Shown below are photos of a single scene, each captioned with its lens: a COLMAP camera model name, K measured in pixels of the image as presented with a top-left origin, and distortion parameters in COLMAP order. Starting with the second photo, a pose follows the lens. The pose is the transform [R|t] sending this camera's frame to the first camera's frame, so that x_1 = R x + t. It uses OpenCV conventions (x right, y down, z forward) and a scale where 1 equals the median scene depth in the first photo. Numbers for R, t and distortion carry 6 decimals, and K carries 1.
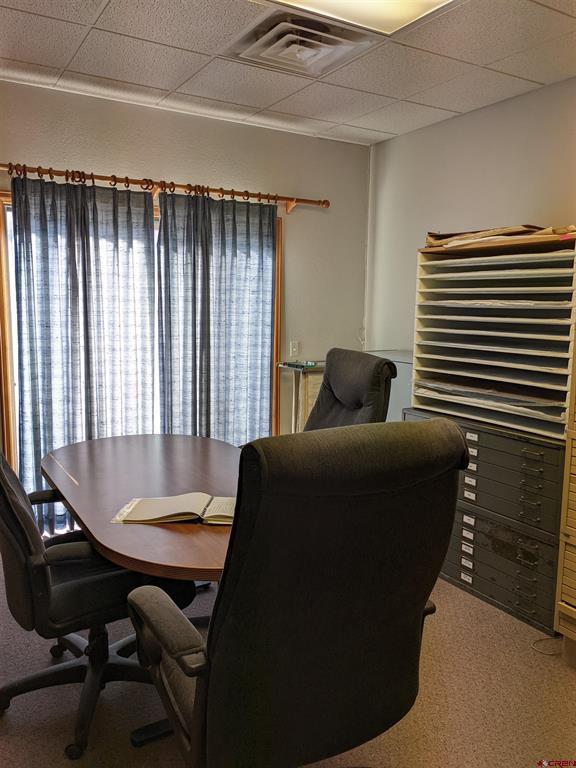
lens RADIAL K [[608.4, 0, 270.4], [0, 608.4, 380.2], [0, 0, 1]] dist [0.041542, -0.077003]
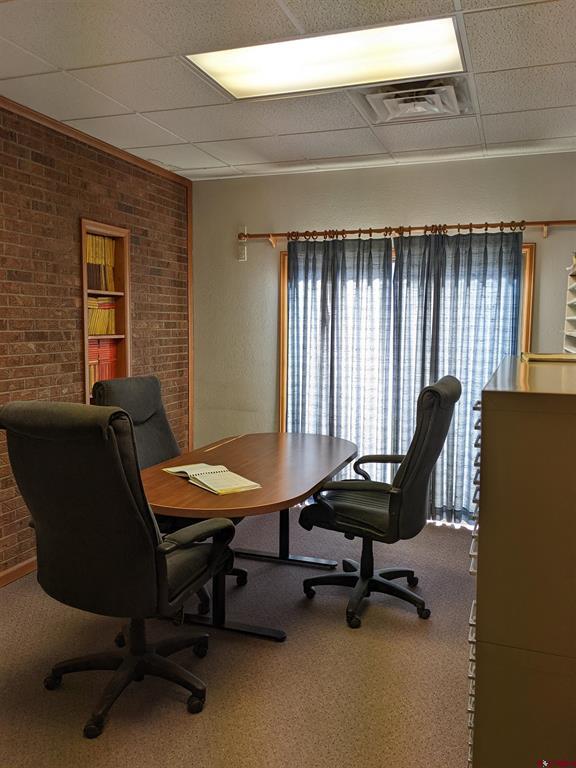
lens RADIAL K [[608.4, 0, 288.1], [0, 608.4, 384.9], [0, 0, 1]] dist [0.041542, -0.077003]
pose [[0.641591, 0.067479, -0.764073, 0.656028], [-0.095414, 0.995407, 0.007789, -0.015583], [0.761089, 0.067906, 0.645083, 0.116852]]
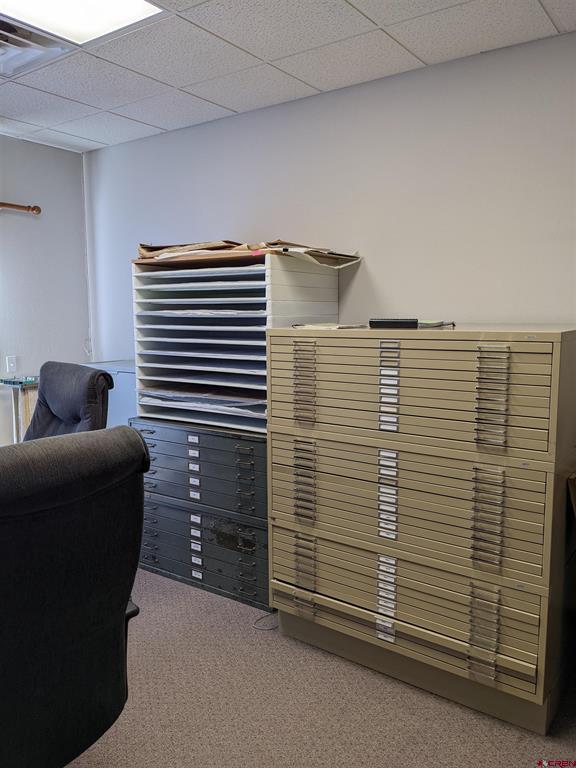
lens RADIAL K [[608.4, 0, 290.5], [0, 608.4, 380.3], [0, 0, 1]] dist [0.041542, -0.077003]
pose [[0.905329, -0.062607, 0.420070, 0.041561], [0.068886, 0.997624, 0.000223, 0.001943], [-0.419086, 0.028735, 0.907492, -0.023106]]
